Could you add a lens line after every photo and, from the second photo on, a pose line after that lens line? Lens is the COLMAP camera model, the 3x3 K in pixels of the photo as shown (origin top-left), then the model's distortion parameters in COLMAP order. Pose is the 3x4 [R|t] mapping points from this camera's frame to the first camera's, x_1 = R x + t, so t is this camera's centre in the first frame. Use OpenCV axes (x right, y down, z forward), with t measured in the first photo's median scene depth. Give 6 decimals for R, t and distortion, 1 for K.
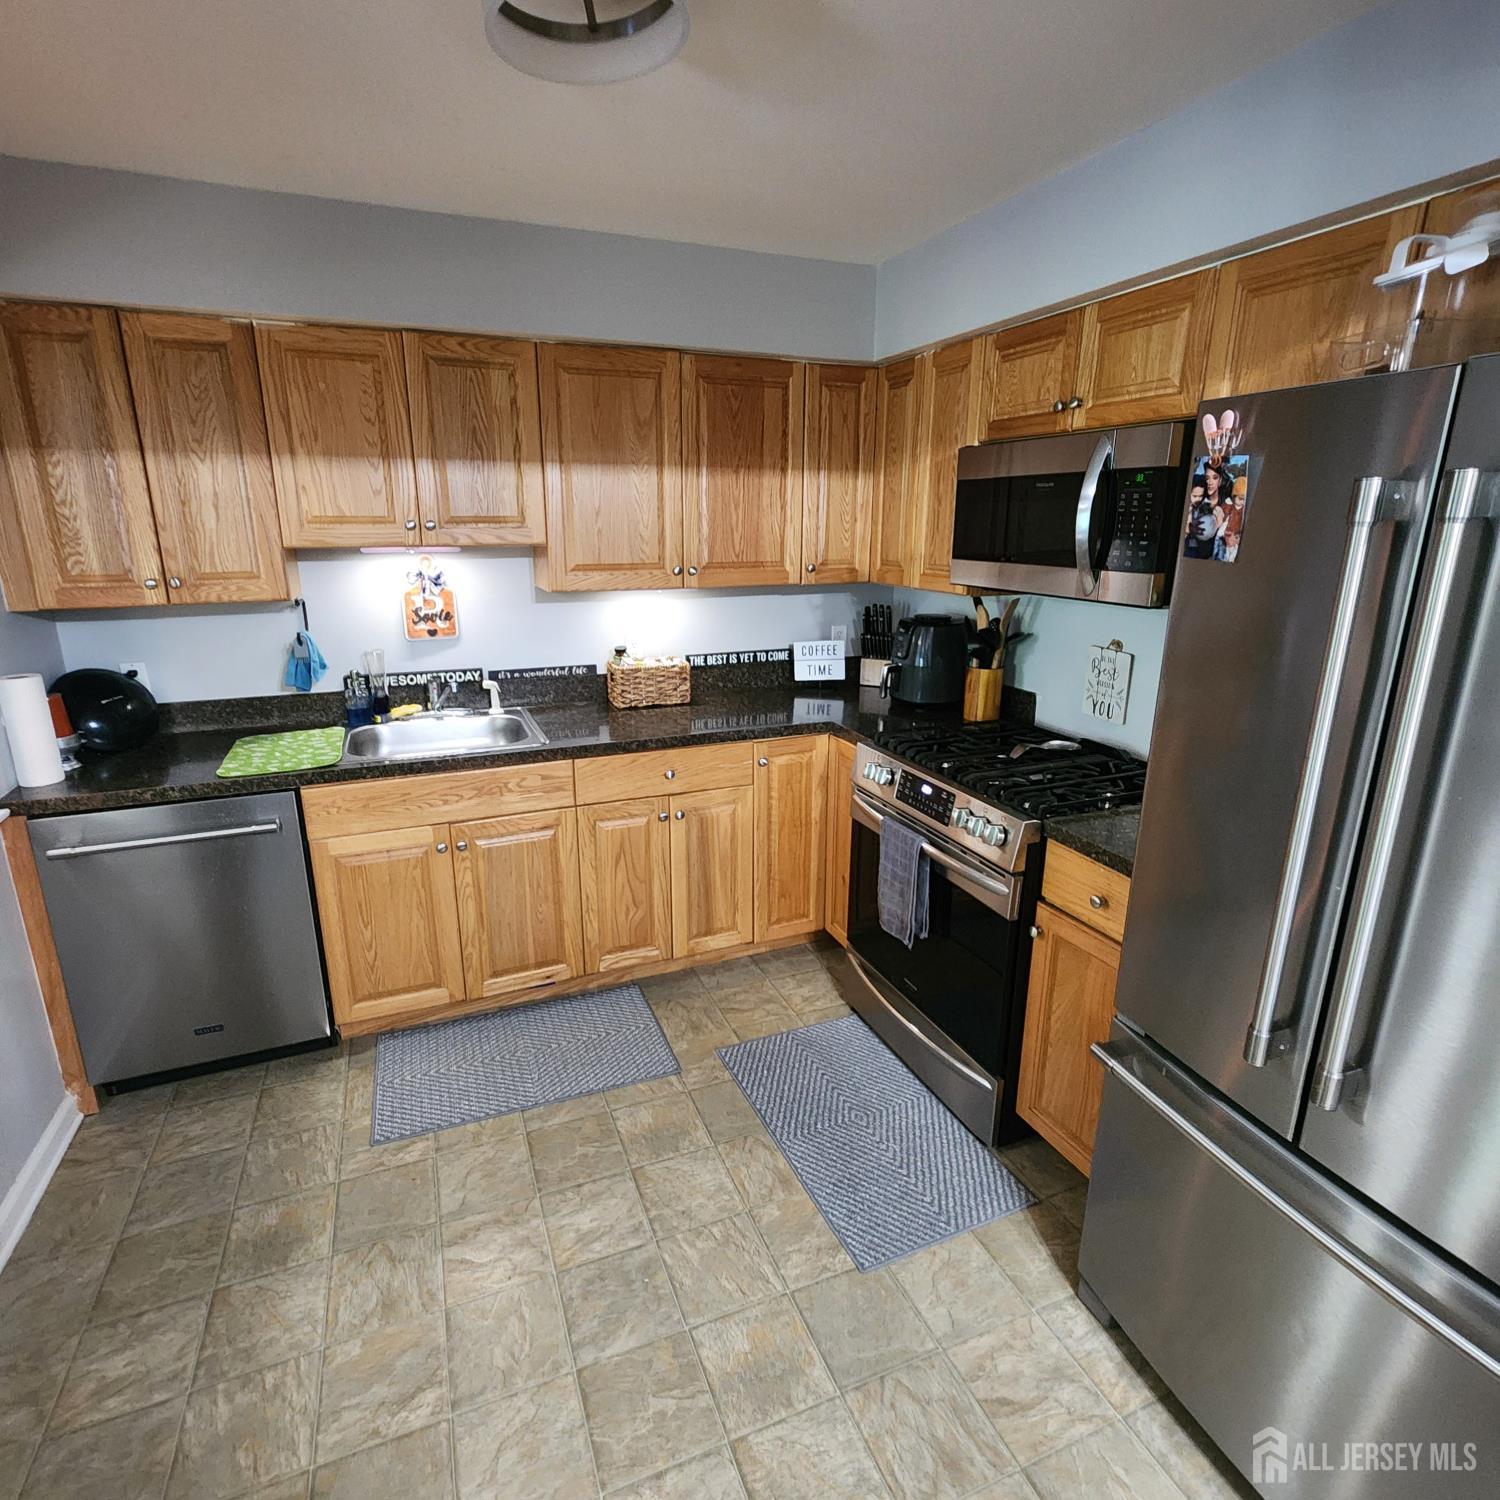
lens RADIAL K [[825.9, 0, 733.7], [0, 825.9, 739.8], [0, 0, 1]] dist [0.002705, -0.000231]
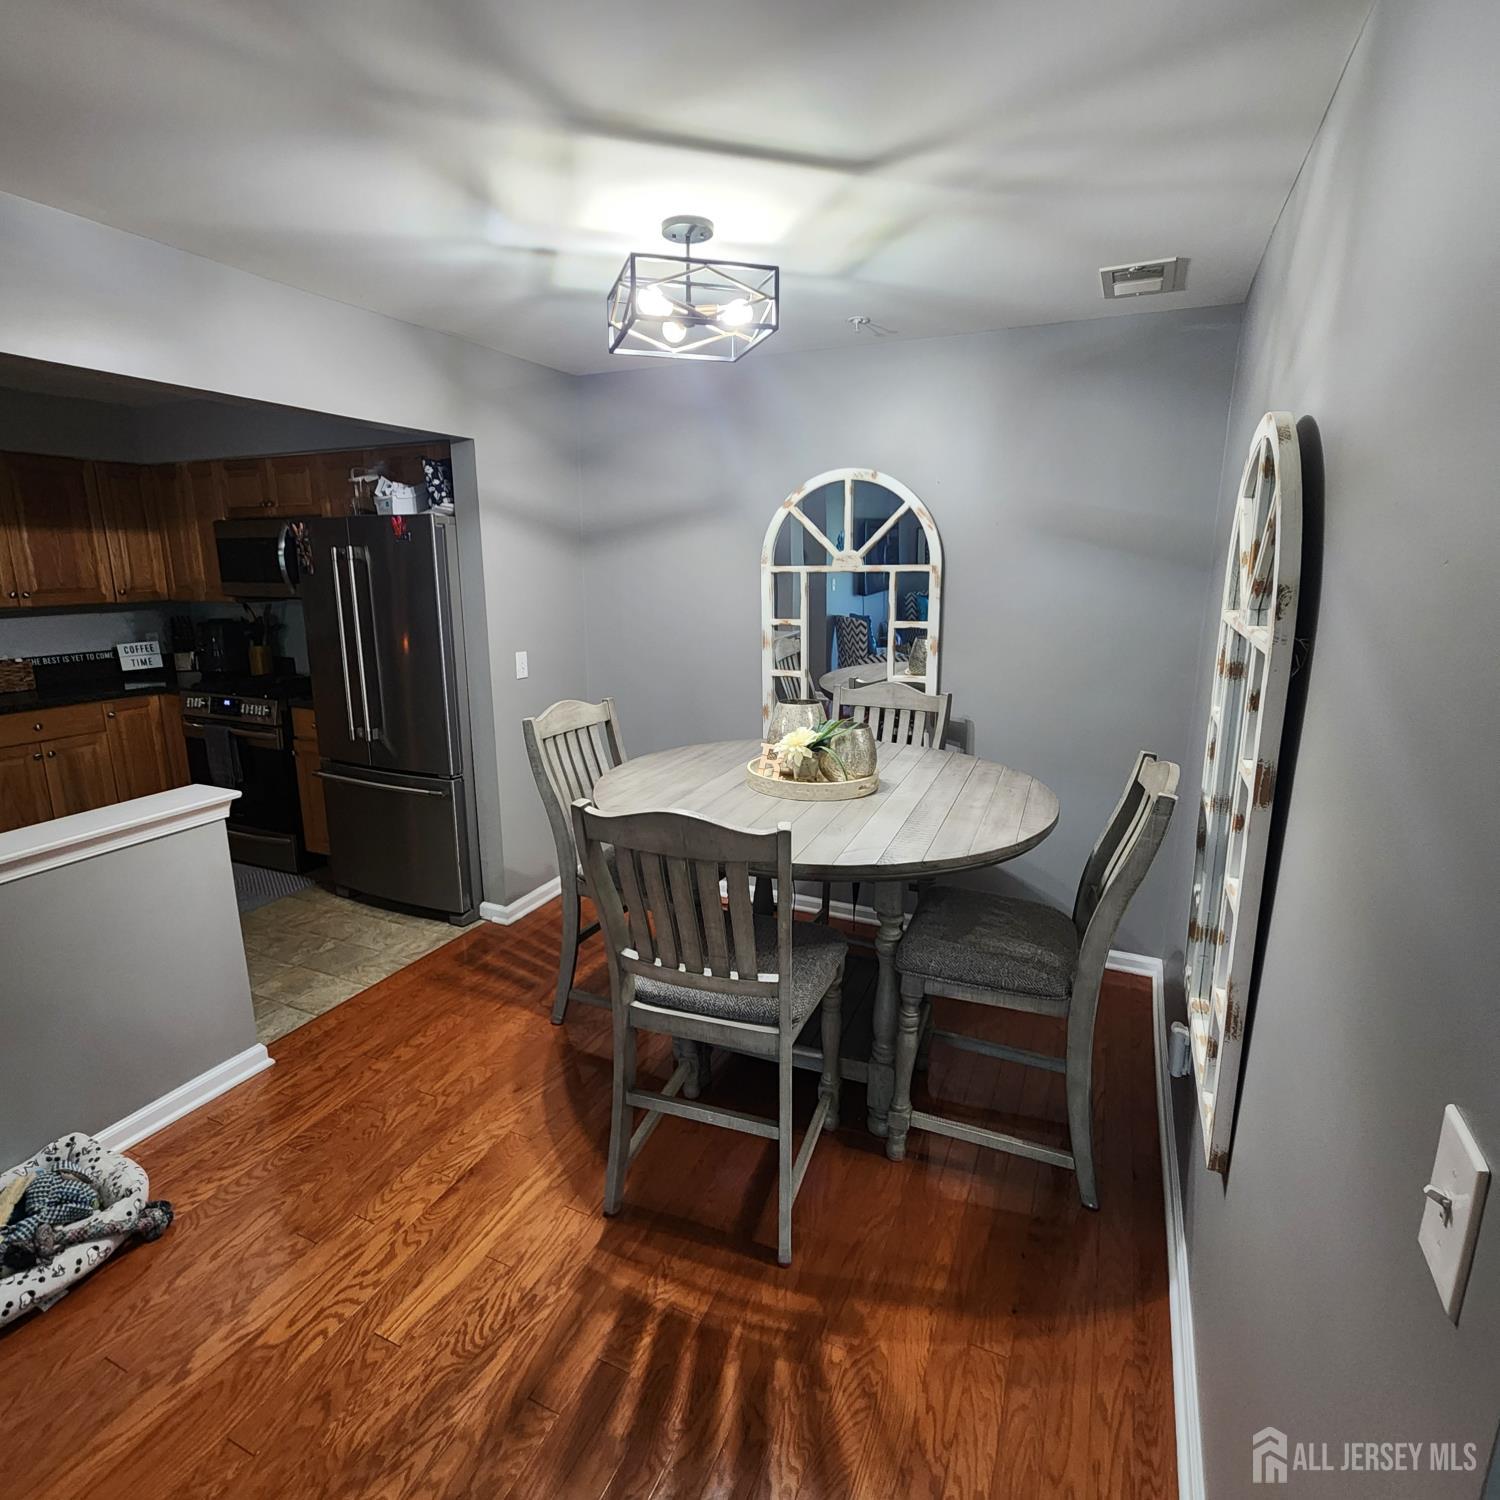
lens RADIAL K [[824.6, 0, 737.1], [0, 824.6, 745.3], [0, 0, 1]] dist [-0.006491, 0.000438]
pose [[0.726470, -0.152051, 0.670166, -0.174140], [0.178729, 0.983459, 0.029388, 0.280637], [-0.663549, 0.098428, 0.741629, -1.042759]]
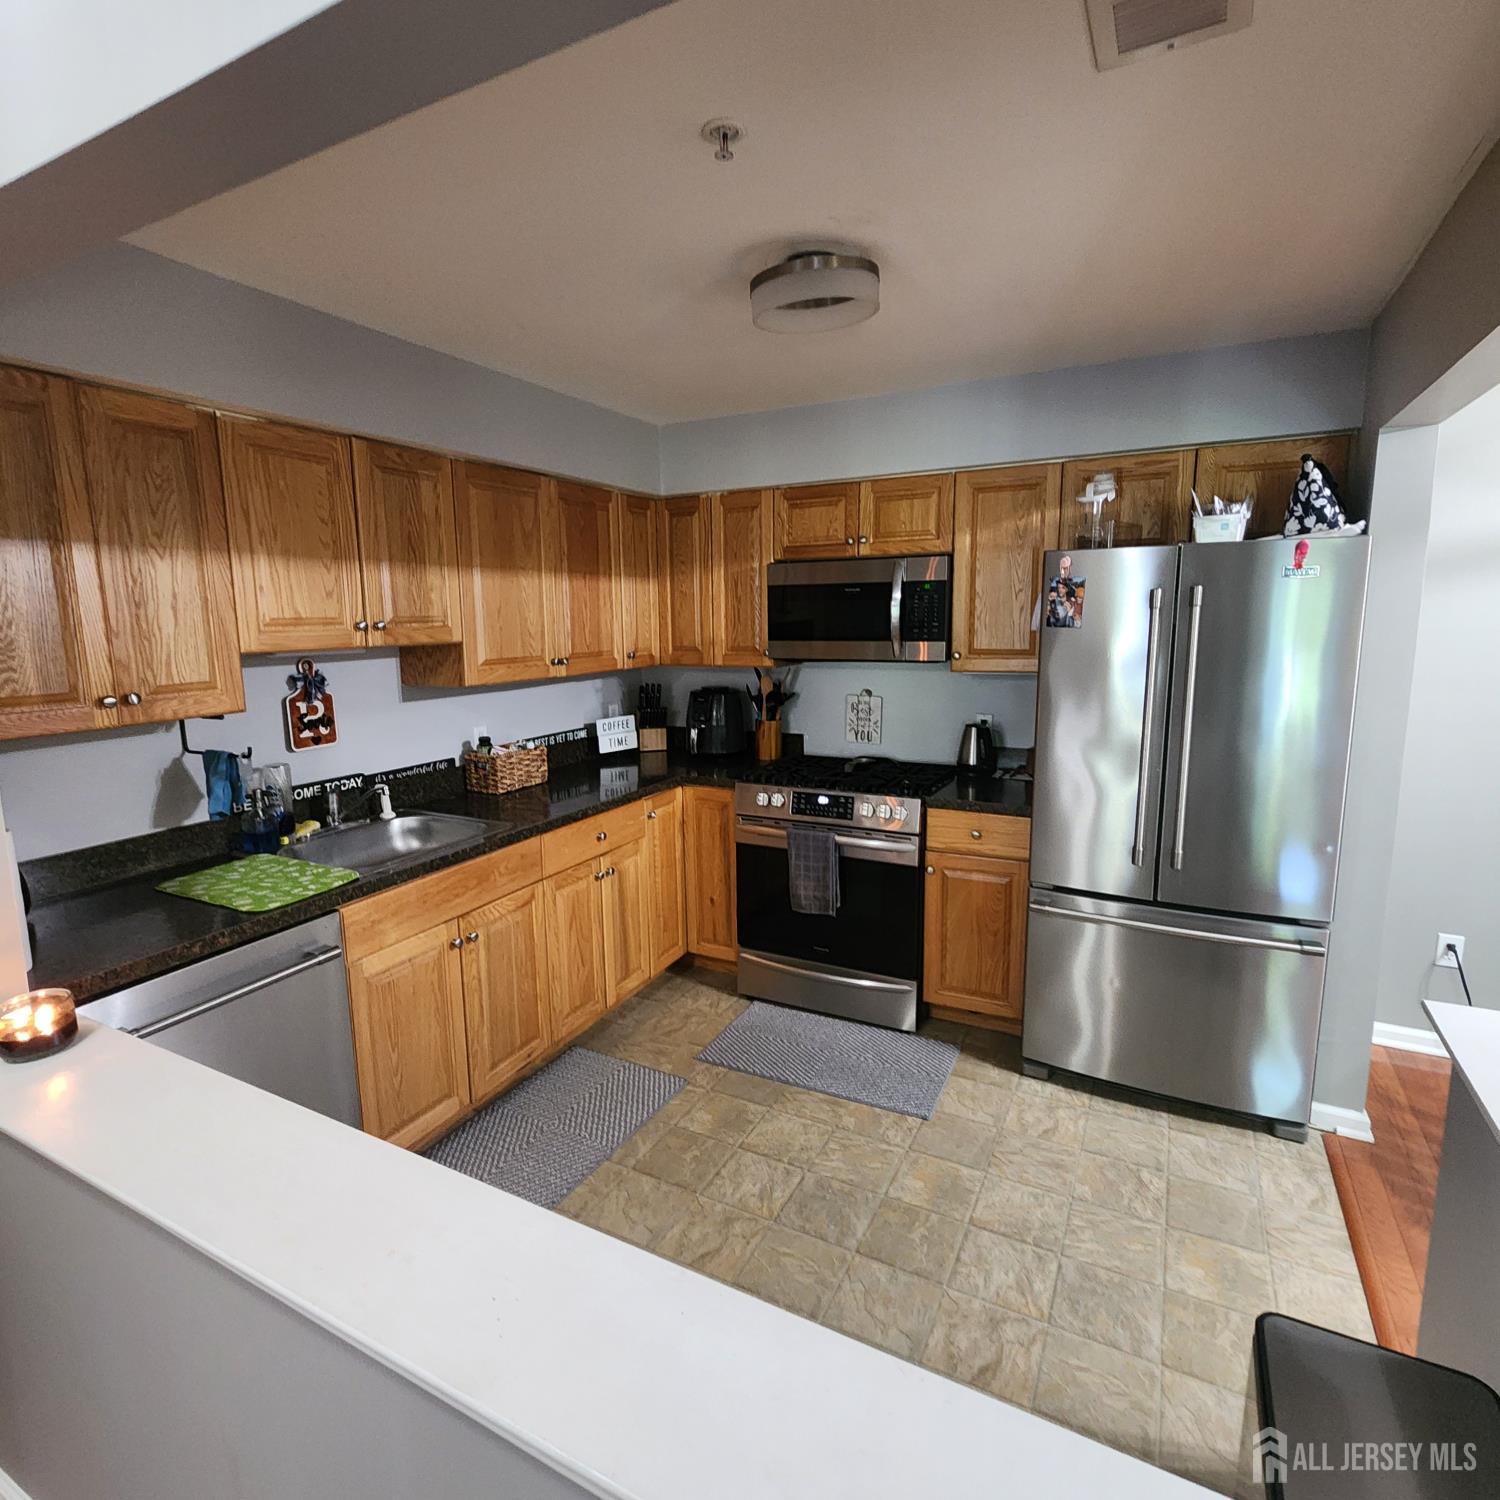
lens RADIAL K [[825.9, 0, 733.7], [0, 825.9, 739.8], [0, 0, 1]] dist [0.002705, -0.000231]
pose [[0.763809, -0.109830, 0.636029, -0.698361], [0.183386, 0.981733, -0.050703, 0.002432], [-0.618842, 0.155366, 0.769998, -0.003326]]
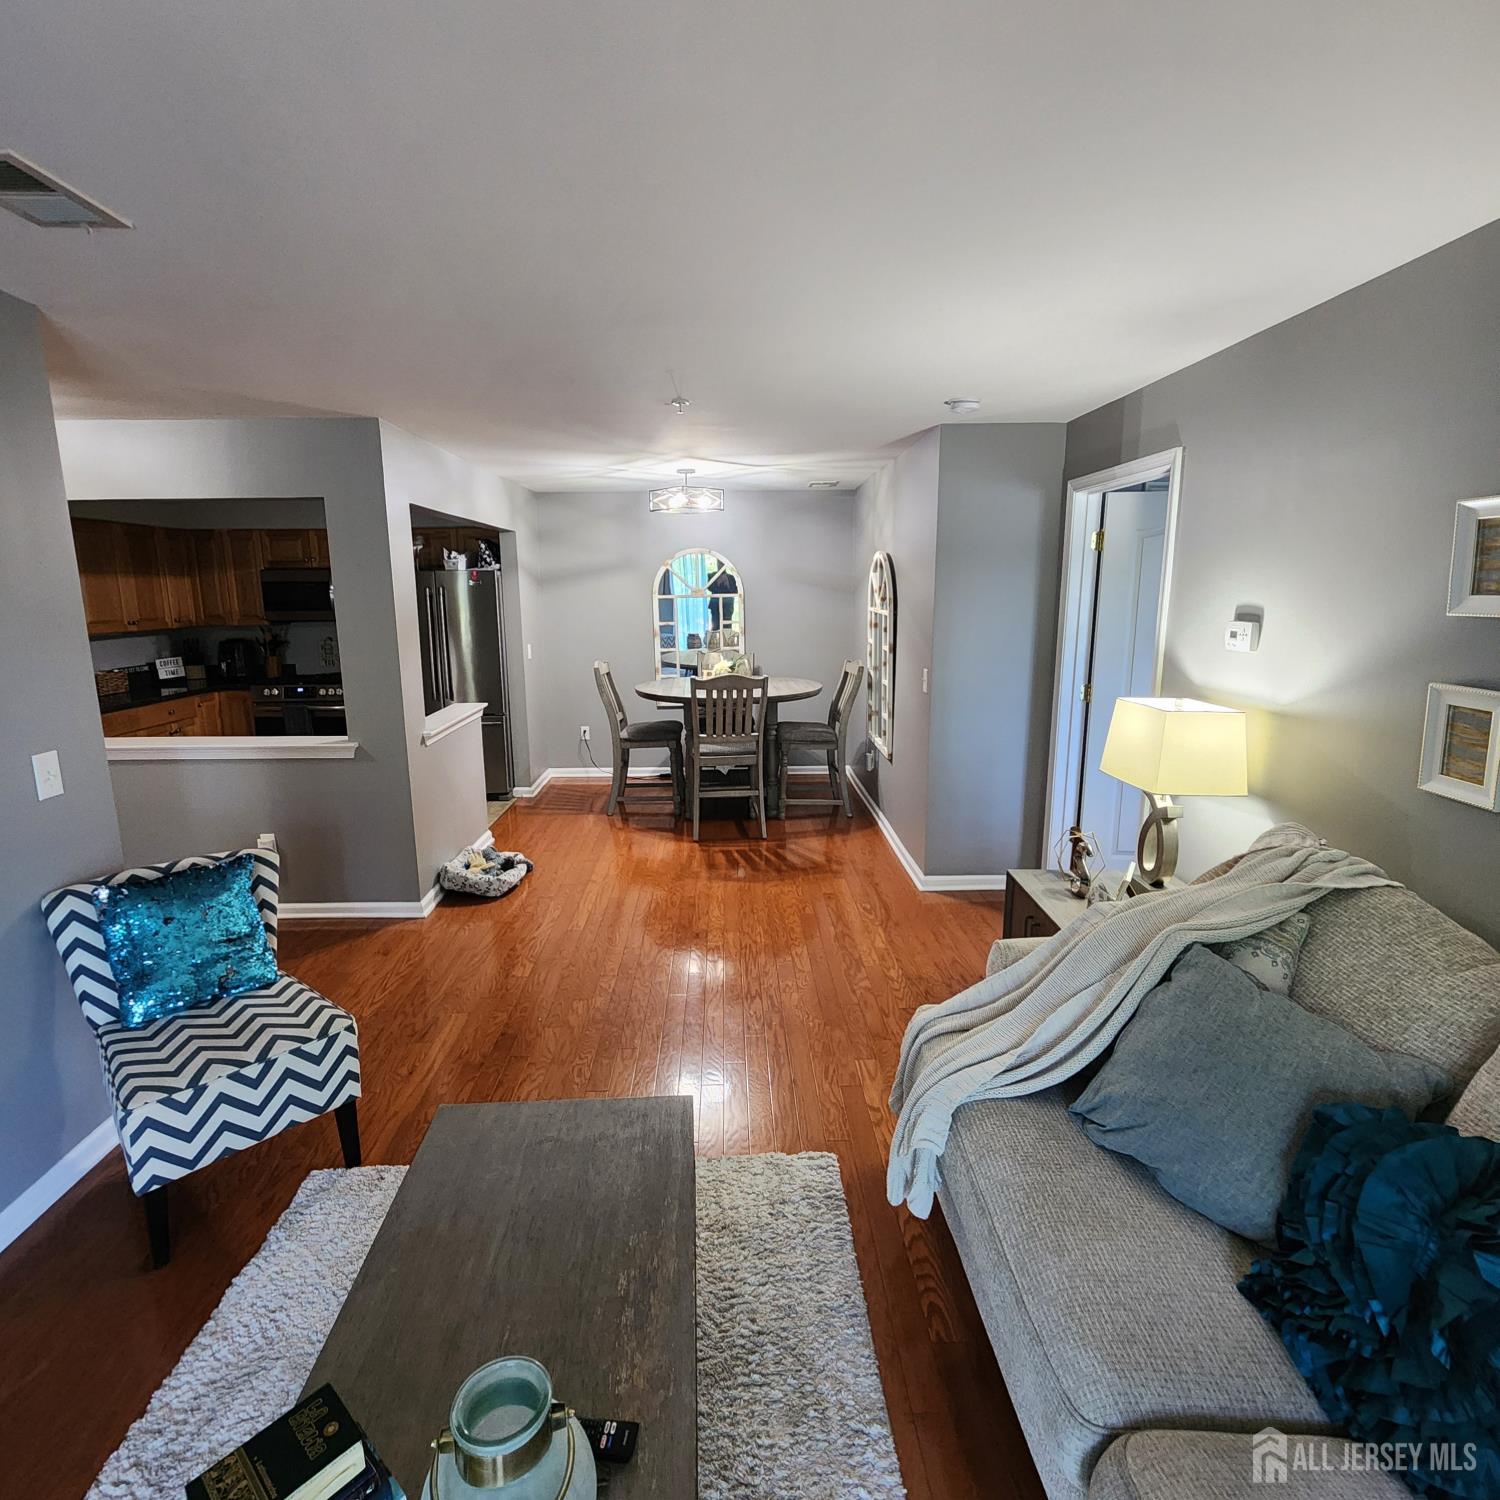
lens RADIAL K [[822.2, 0, 735.5], [0, 822.2, 745.7], [0, 0, 1]] dist [0.002680, -0.003142]
pose [[0.360915, -0.182296, 0.914608, -1.687204], [0.251502, 0.963400, 0.092776, 0.327504], [-0.898046, 0.196542, 0.393553, -1.295315]]
